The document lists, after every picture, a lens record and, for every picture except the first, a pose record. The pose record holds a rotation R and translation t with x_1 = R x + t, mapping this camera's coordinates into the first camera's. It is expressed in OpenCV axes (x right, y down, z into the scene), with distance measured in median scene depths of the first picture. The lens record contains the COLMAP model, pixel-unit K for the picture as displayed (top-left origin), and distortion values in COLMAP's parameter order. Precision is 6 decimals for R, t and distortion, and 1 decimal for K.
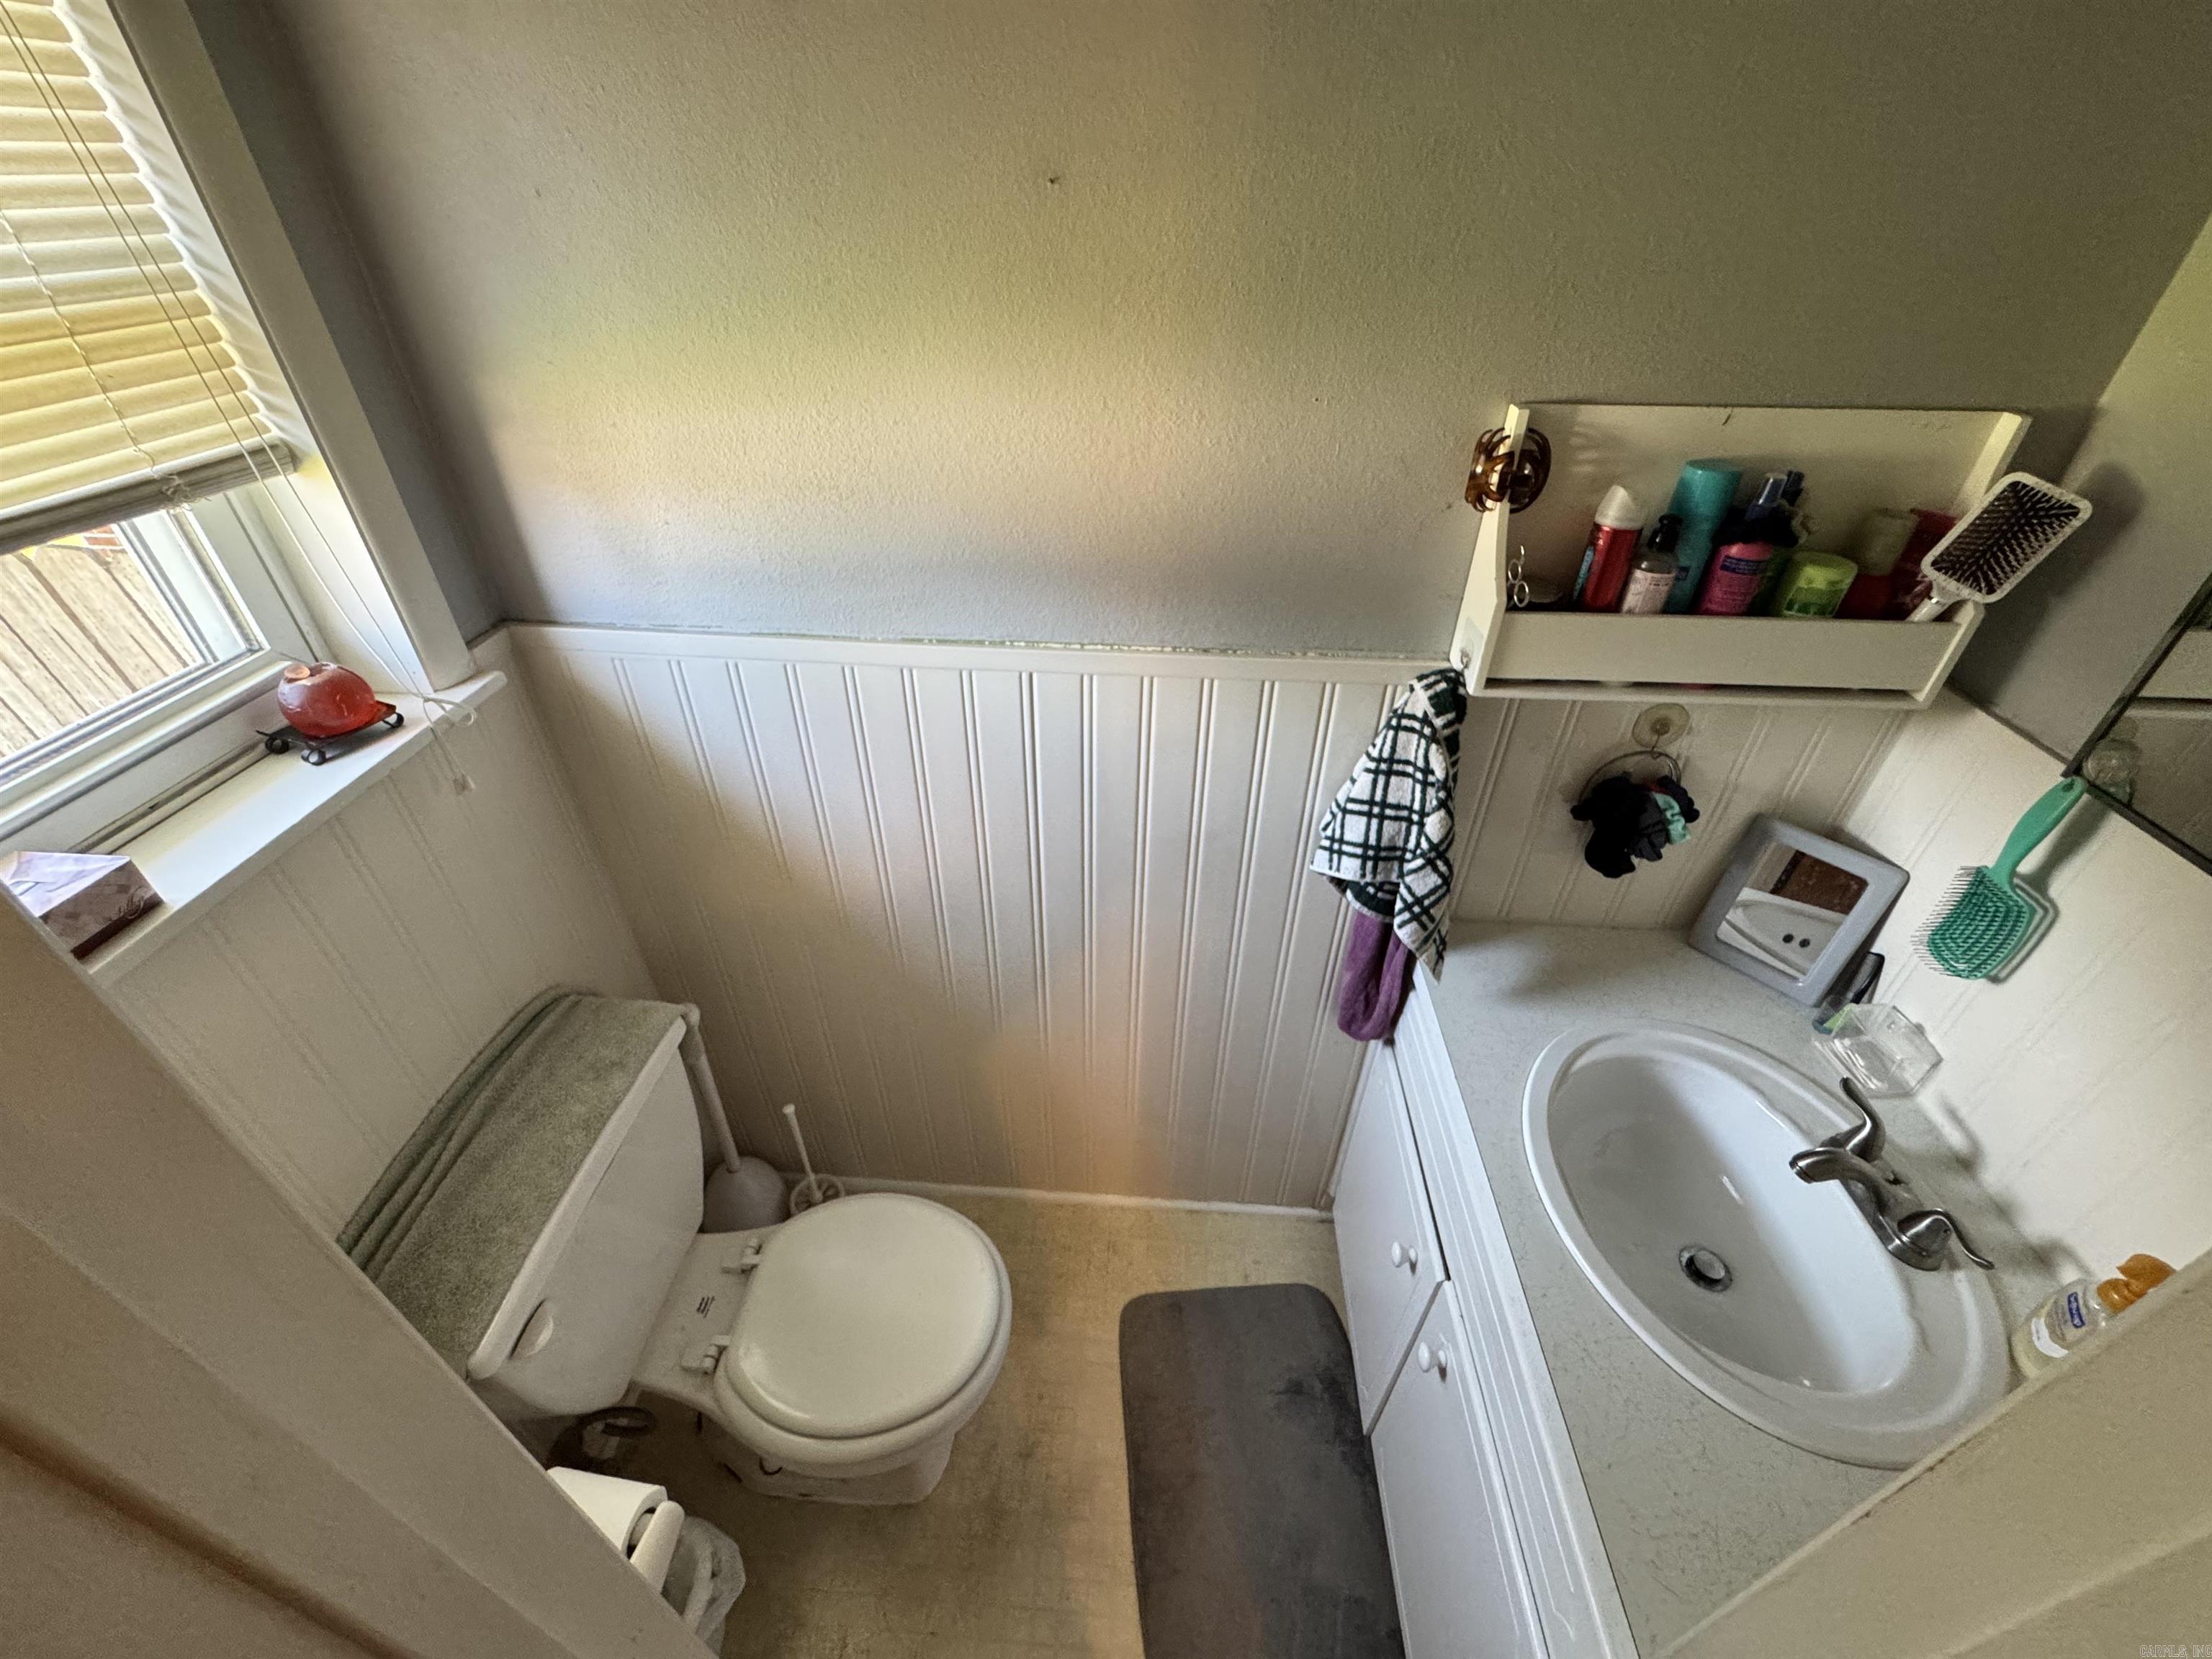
lens RADIAL K [[895.6, 0, 1105.8], [0, 895.6, 822.8], [0, 0, 1]] dist [-0.002166, -0.000116]
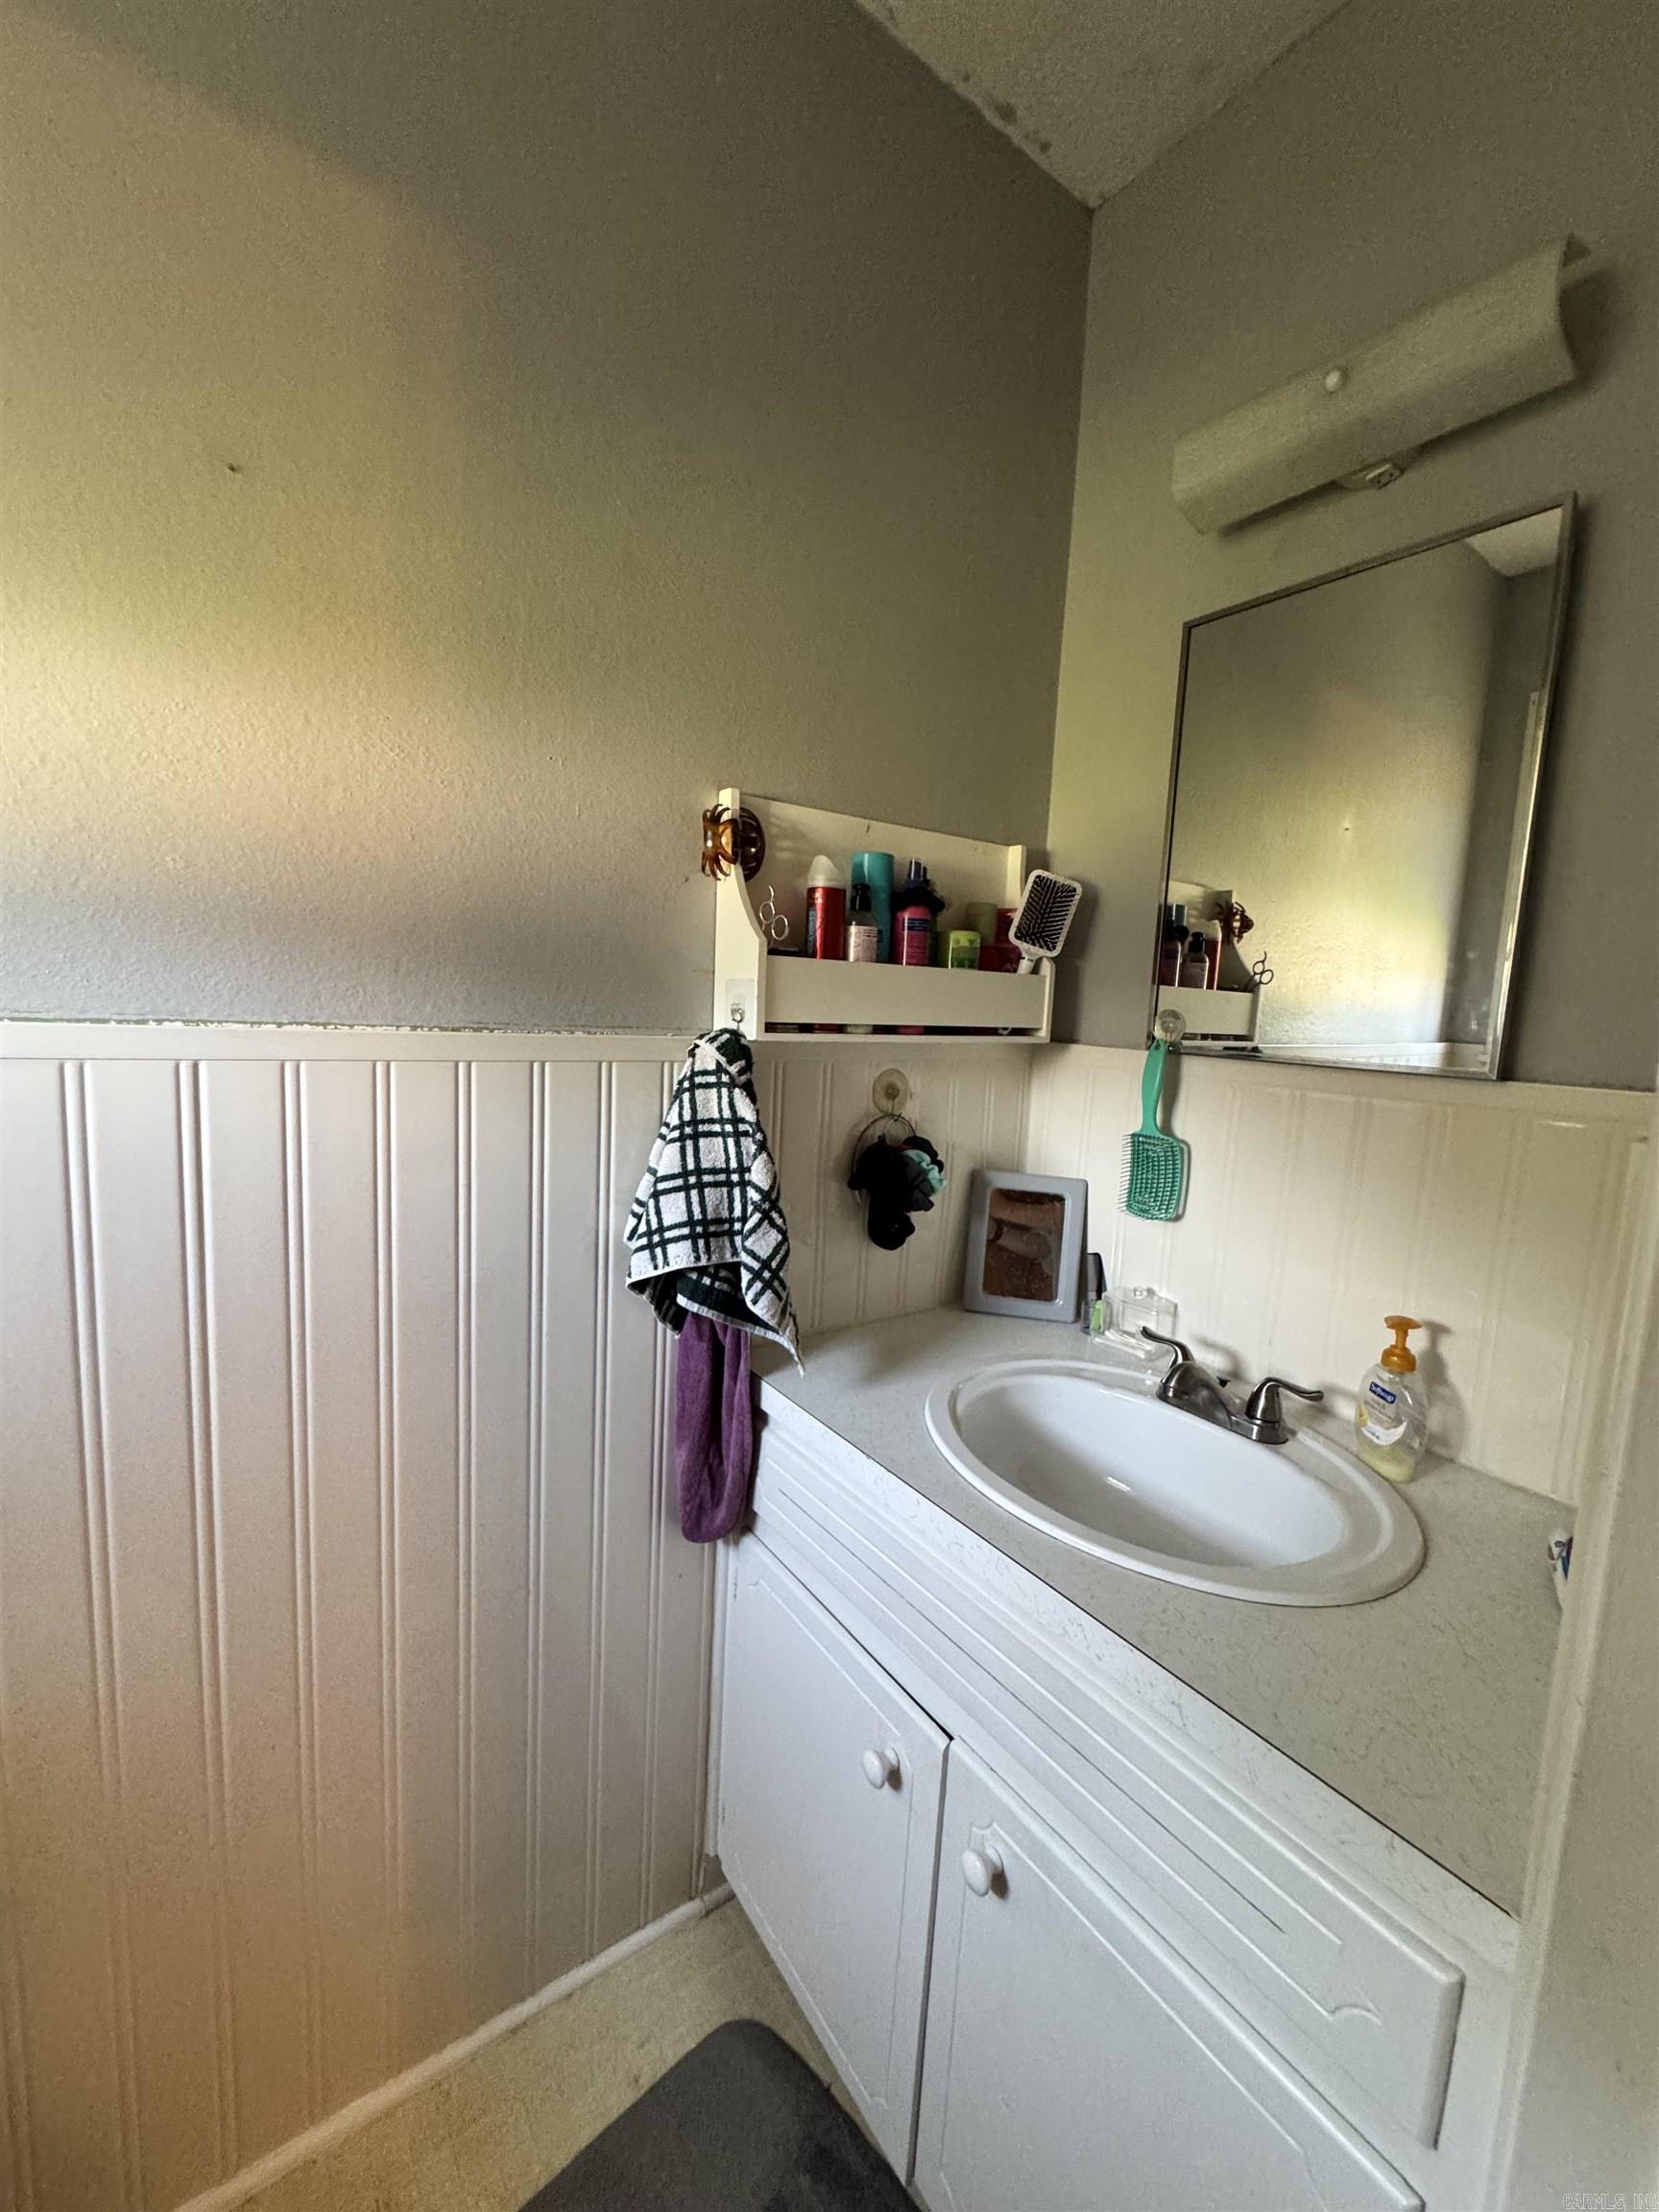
lens RADIAL K [[886.0, 0, 825.5], [0, 886.0, 1106.0], [0, 0, 1]] dist [-0.001796, 0.000055]
pose [[0.774244, -0.042128, 0.631483, -0.146838], [0.333091, 0.875535, -0.349984, 0.275594], [-0.538142, 0.481314, 0.691910, 0.295390]]
